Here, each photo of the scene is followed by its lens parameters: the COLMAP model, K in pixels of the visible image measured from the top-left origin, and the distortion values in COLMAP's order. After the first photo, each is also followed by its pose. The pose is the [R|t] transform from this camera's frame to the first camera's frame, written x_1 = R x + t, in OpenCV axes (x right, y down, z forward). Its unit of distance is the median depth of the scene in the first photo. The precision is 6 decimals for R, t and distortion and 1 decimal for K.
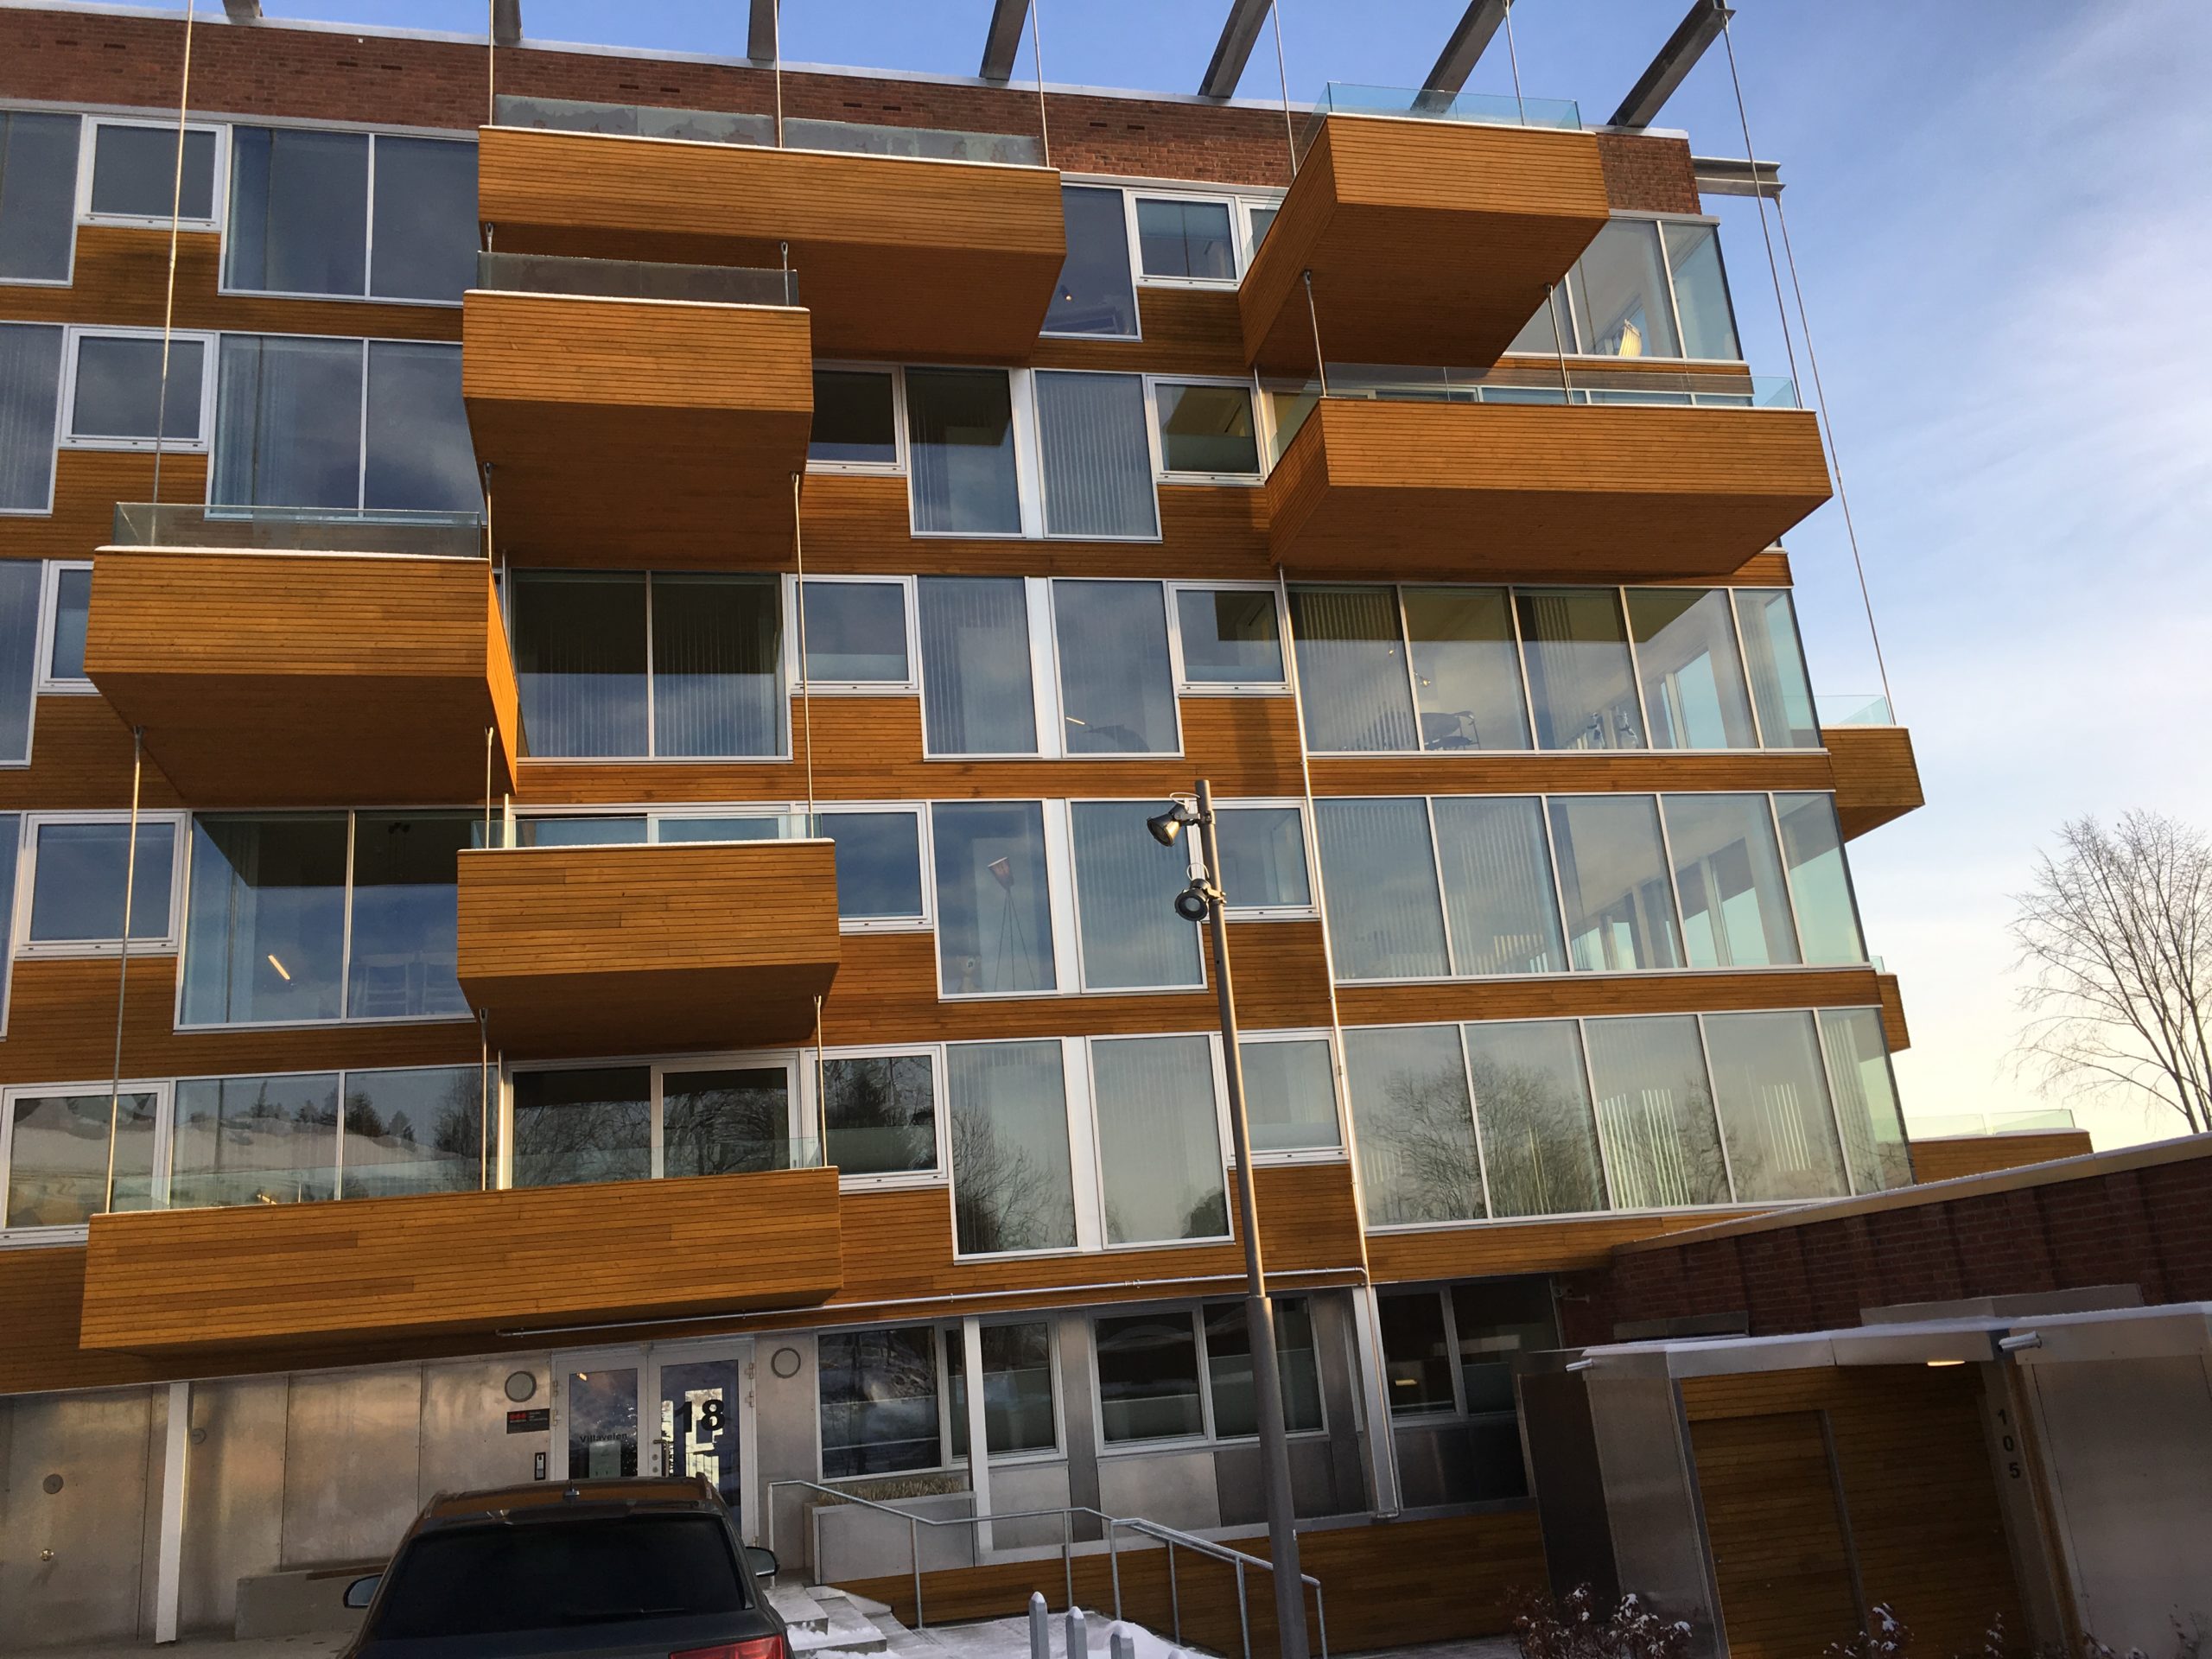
lens RADIAL K [[1819.1, 0, 1112.0], [0, 1819.1, 823.9], [0, 0, 1]] dist [0.079578, -0.083101]
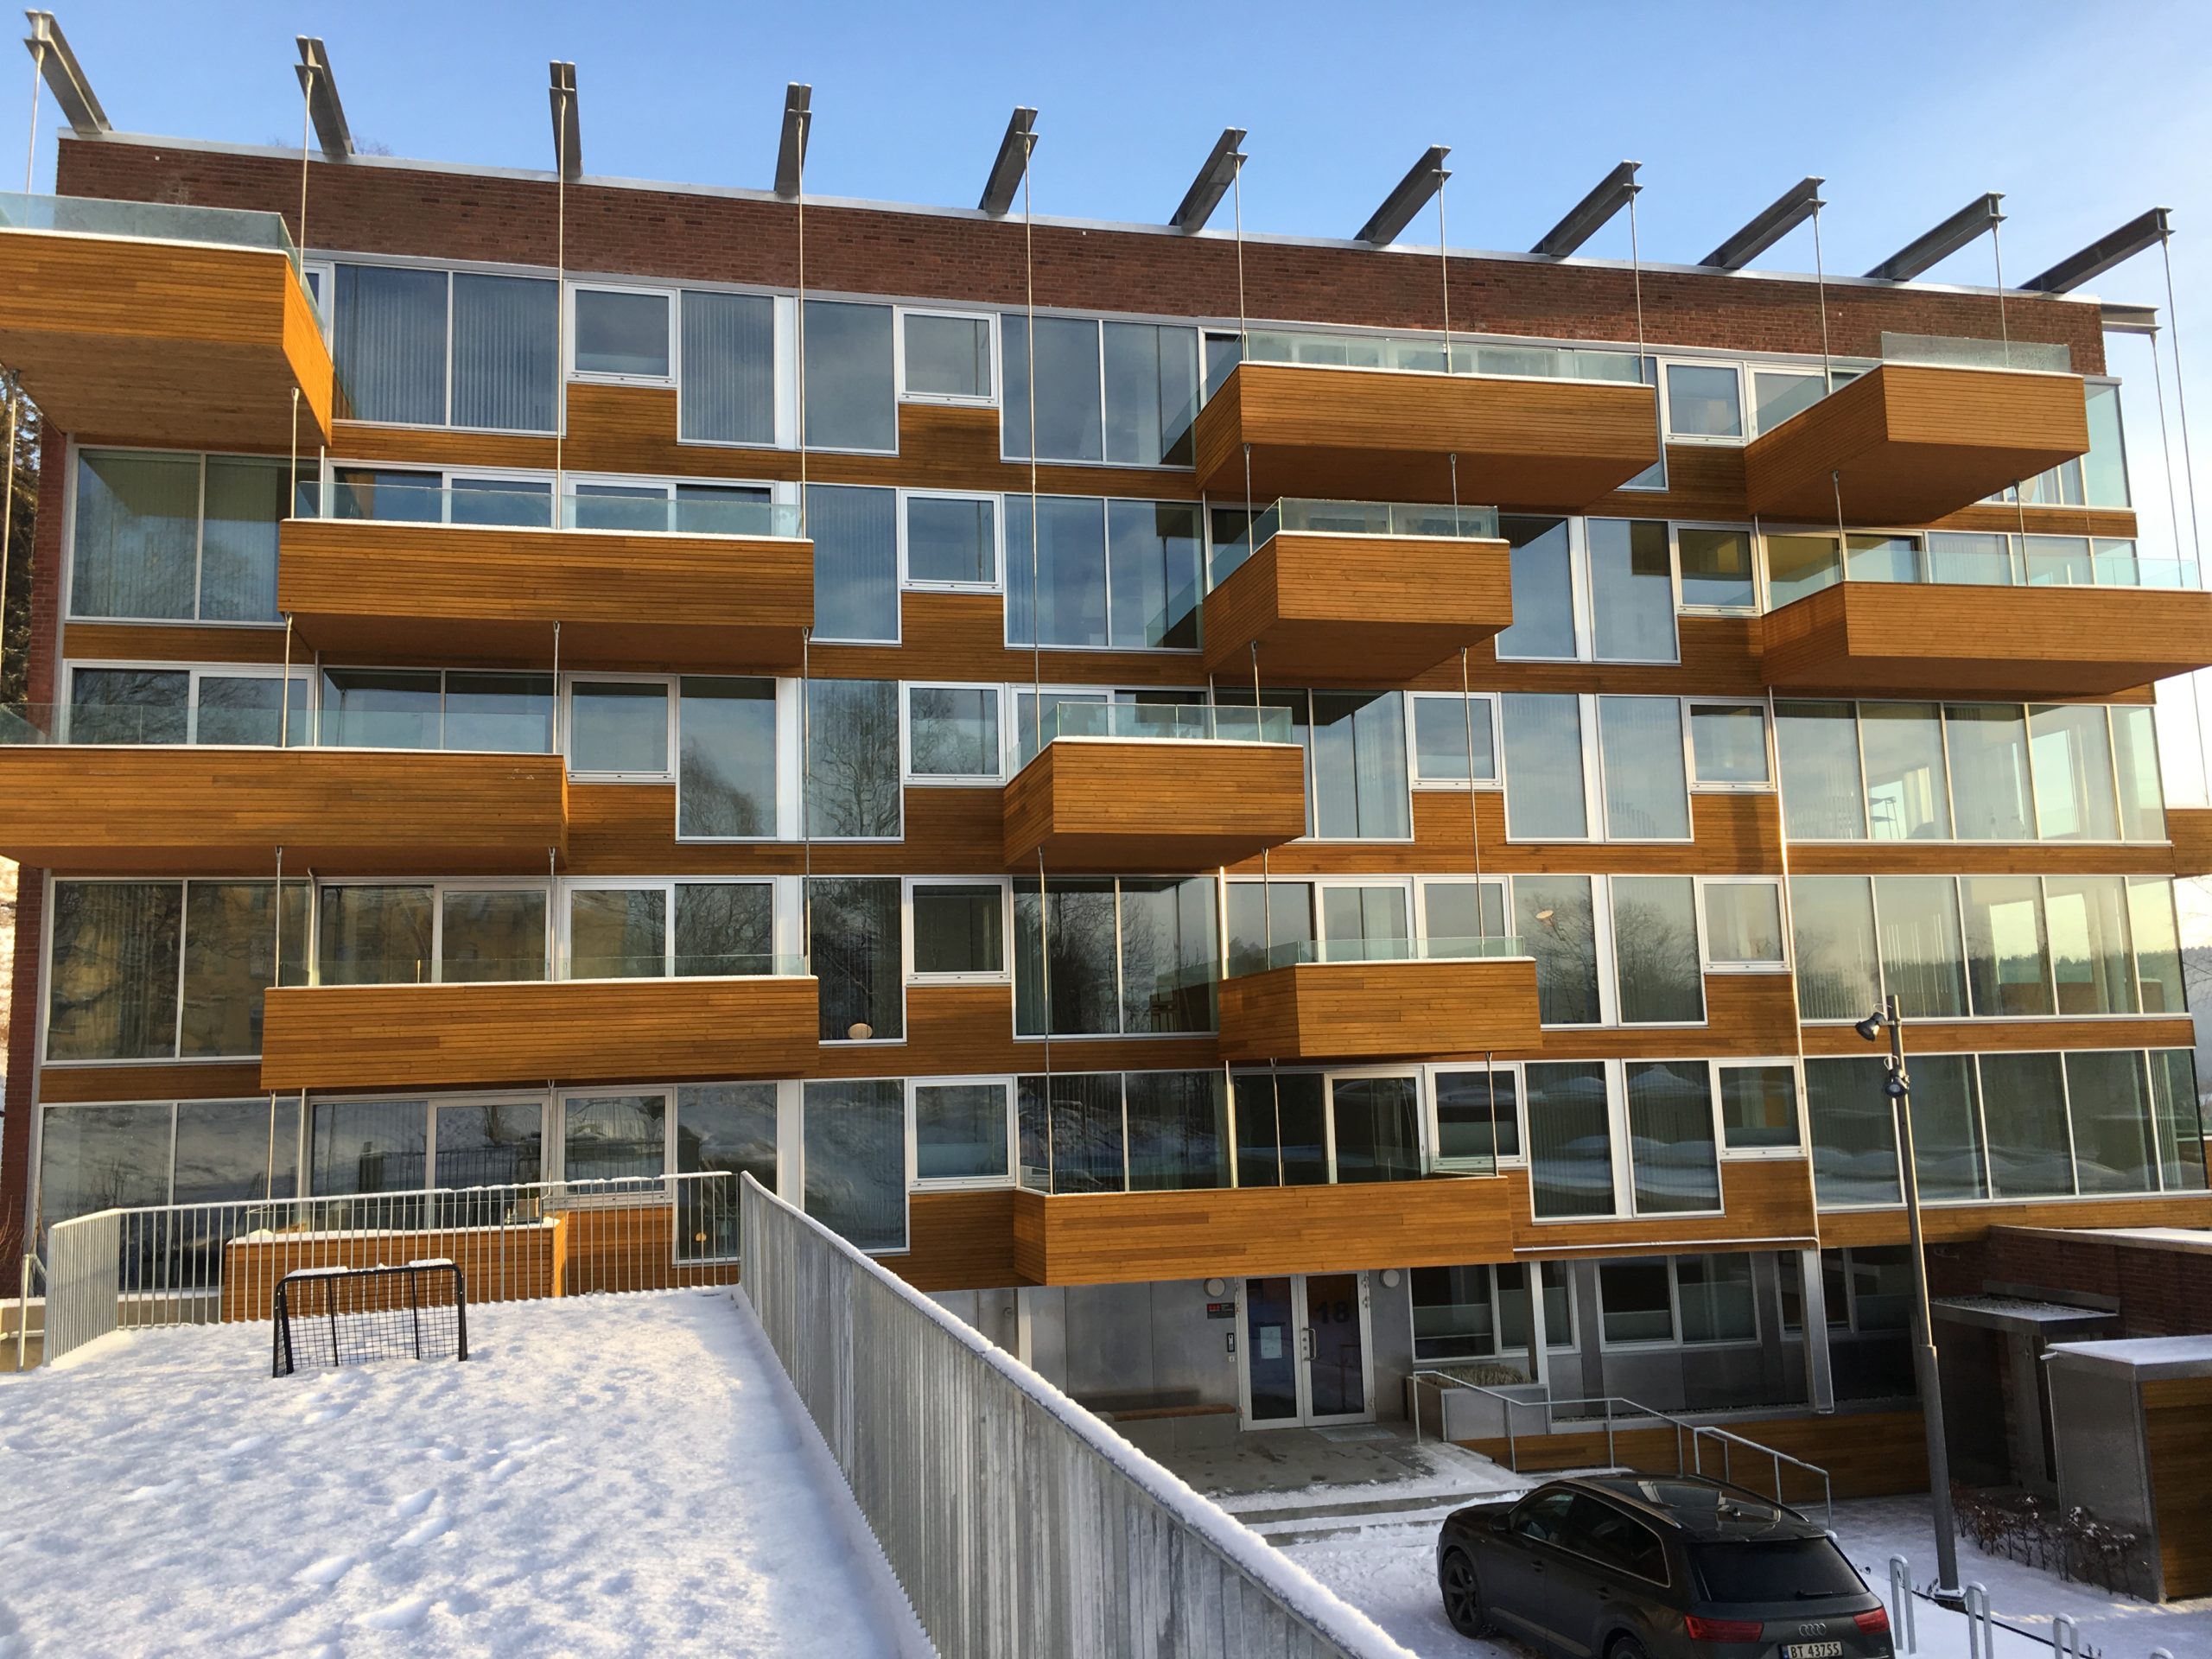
lens RADIAL K [[1819.1, 0, 1112.0], [0, 1819.1, 823.9], [0, 0, 1]] dist [0.079578, -0.083101]
pose [[0.998475, 0.054794, 0.006759, -0.407913], [-0.055180, 0.986433, 0.154610, -0.242390], [0.001804, -0.154747, 0.987952, -0.309175]]
